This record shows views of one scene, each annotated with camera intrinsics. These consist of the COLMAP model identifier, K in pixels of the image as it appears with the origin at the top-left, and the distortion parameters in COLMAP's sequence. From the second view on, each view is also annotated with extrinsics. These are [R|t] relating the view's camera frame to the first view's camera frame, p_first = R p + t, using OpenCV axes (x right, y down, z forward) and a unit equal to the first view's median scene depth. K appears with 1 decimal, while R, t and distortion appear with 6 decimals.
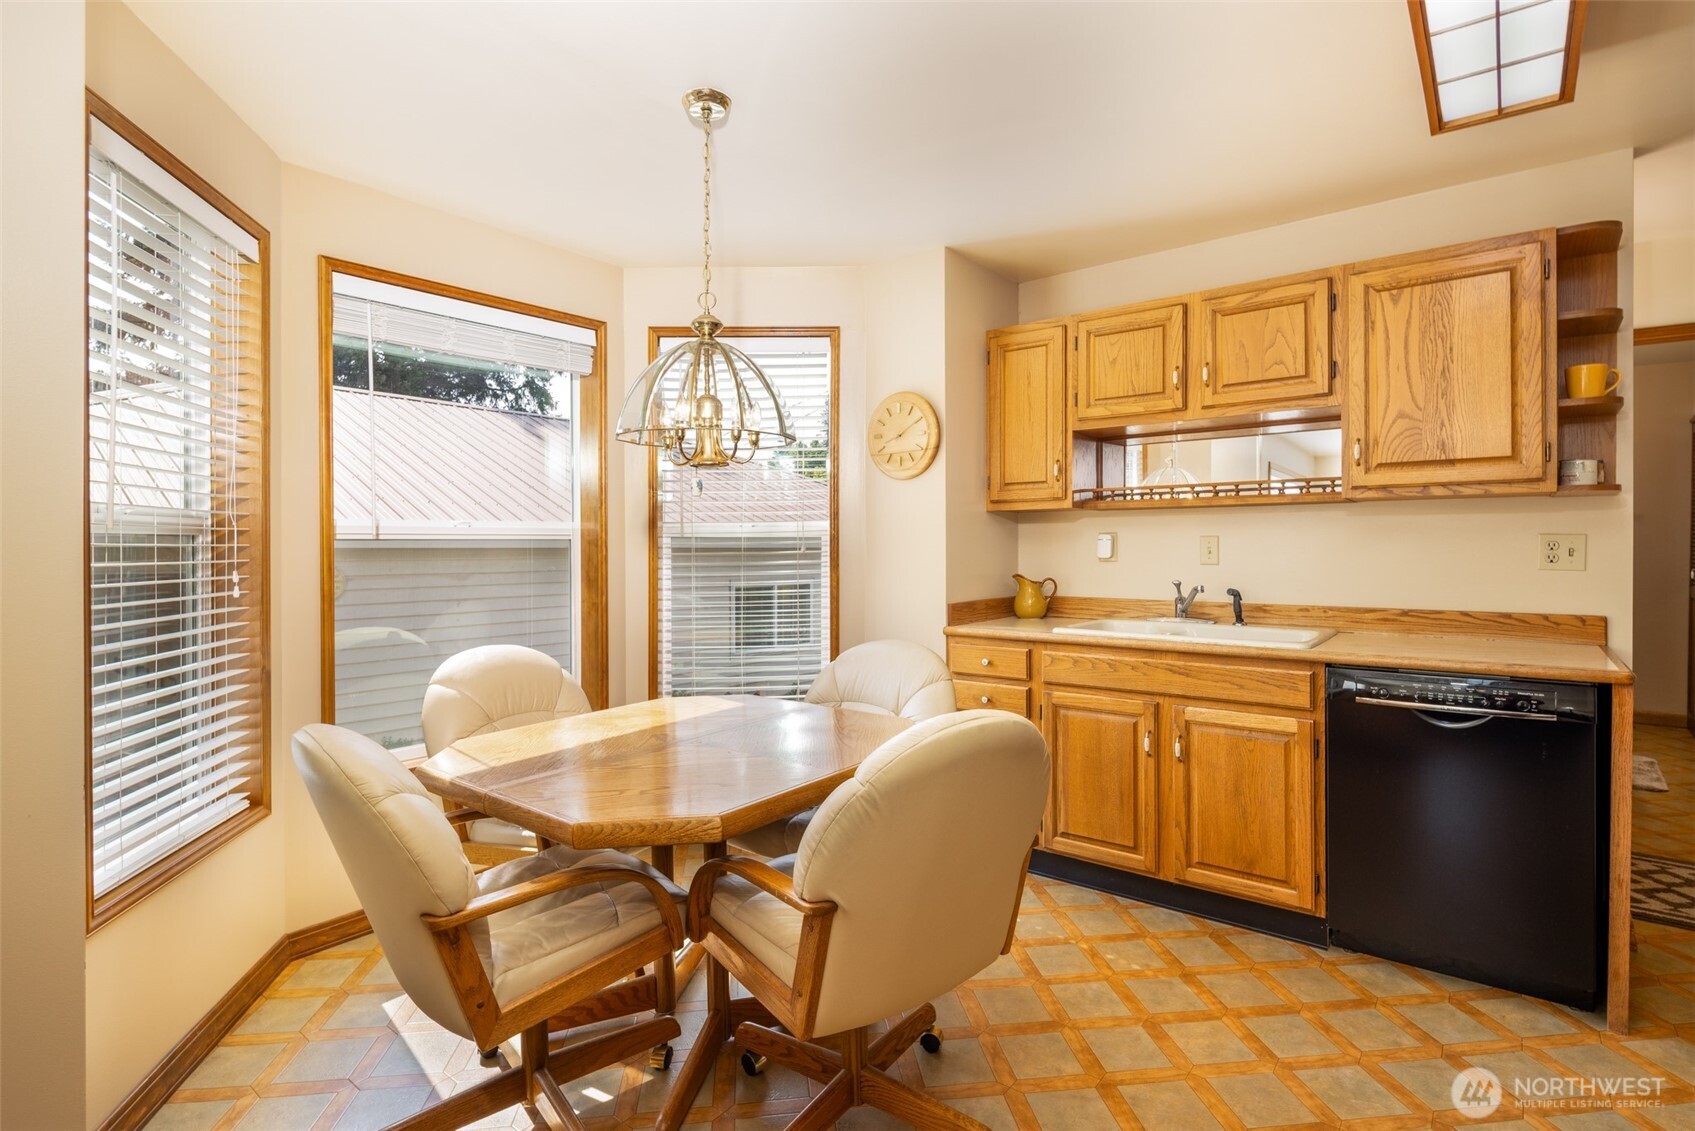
lens RADIAL K [[830.4, 0, 845.8], [0, 830.4, 550.3], [0, 0, 1]] dist [0.000344, -0.001484]
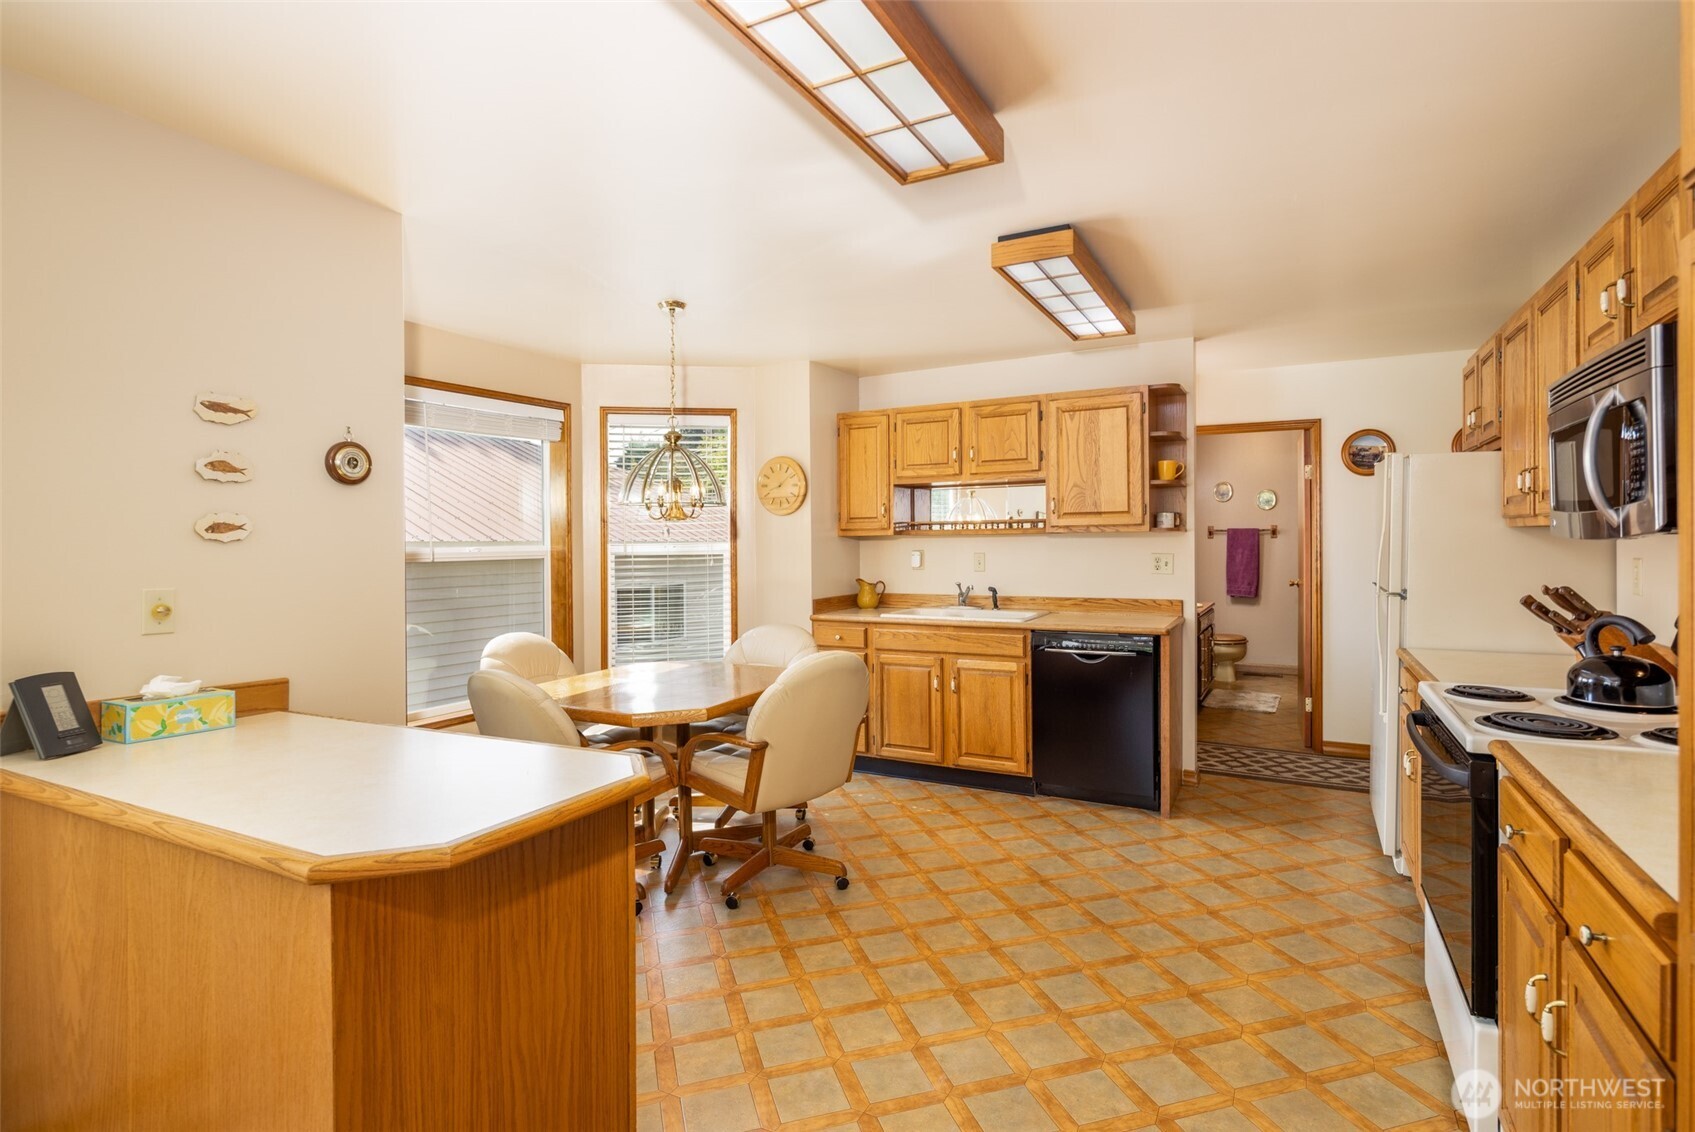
lens RADIAL K [[830.4, 0, 845.8], [0, 830.4, 550.8], [0, 0, 1]] dist [0.000344, -0.001484]
pose [[0.984851, -0.007535, 0.173241, -0.097409], [0.006686, 0.999963, 0.005481, -0.039480], [-0.173275, -0.004240, 0.984864, -0.609360]]
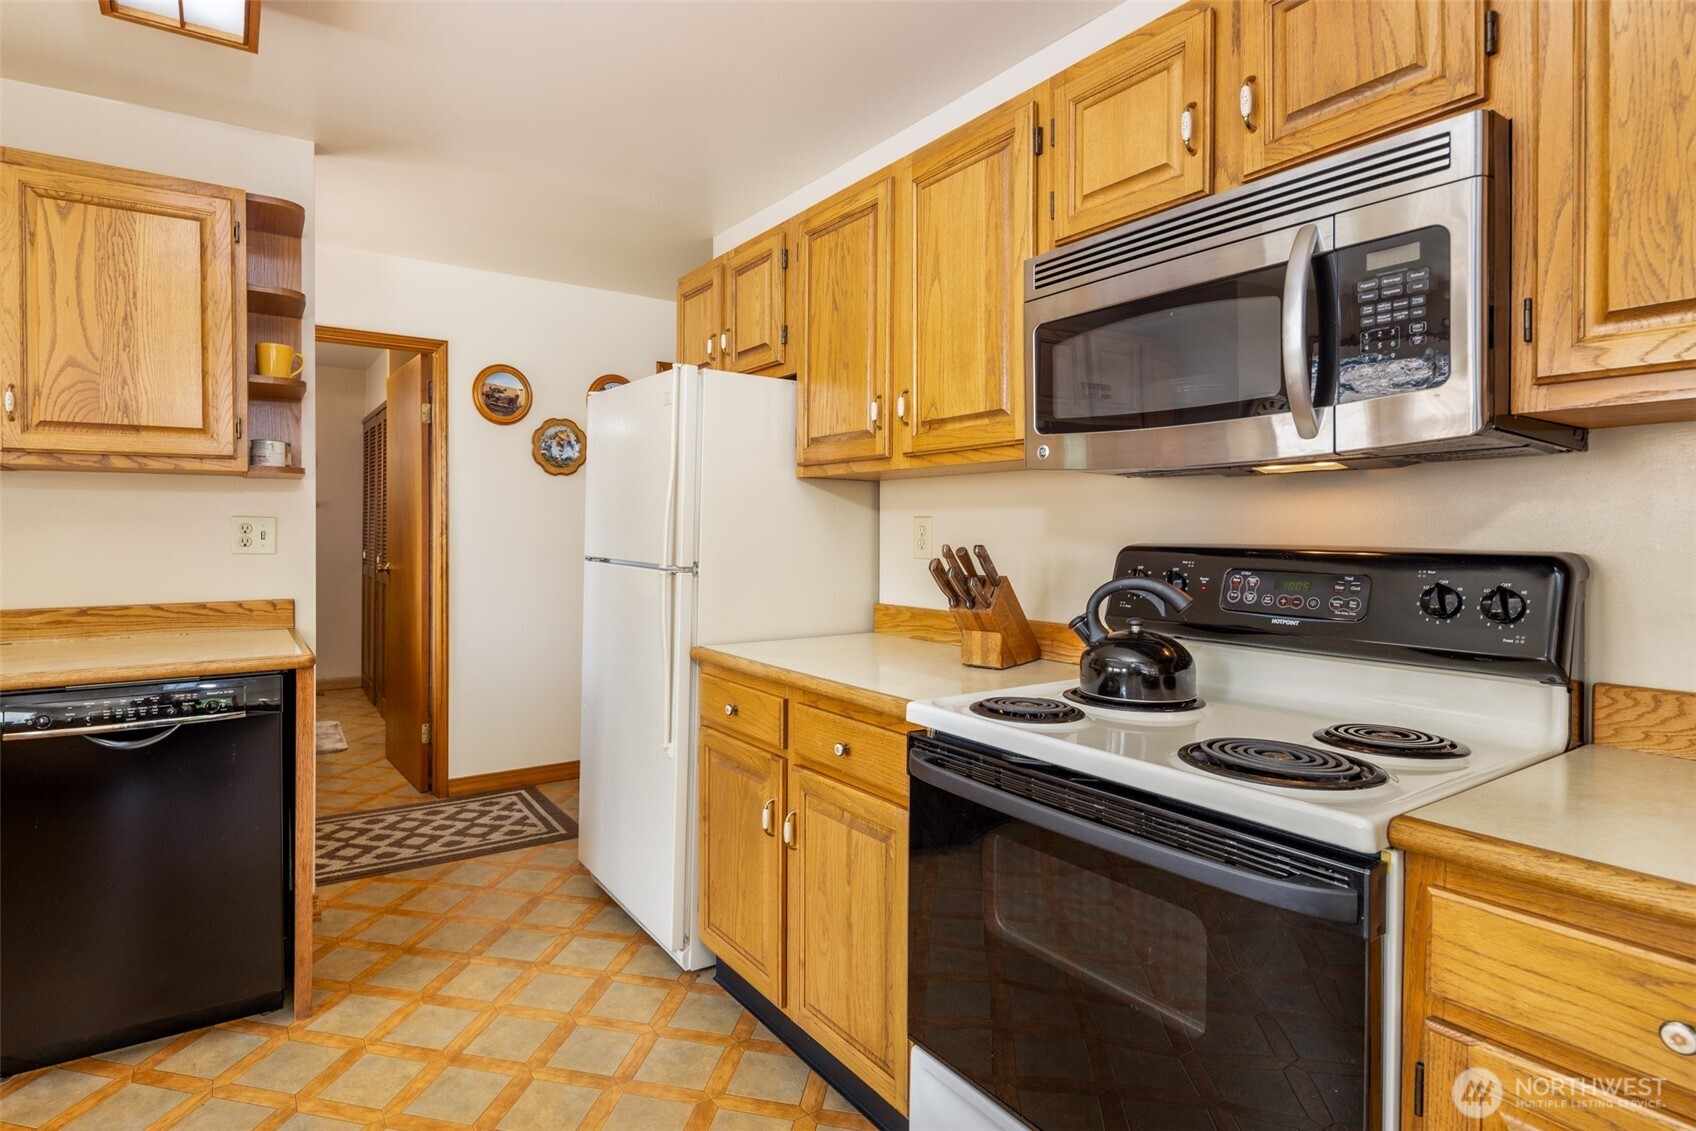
lens RADIAL K [[881.1, 0, 776.0], [0, 881.1, 535.2], [0, 0, 1]] dist [0.000411, -0.001290]
pose [[0.334264, -0.003902, 0.942471, 0.102835], [0.003198, 0.999990, 0.003006, 0.000854], [-0.942474, 0.002010, 0.334274, 0.089772]]
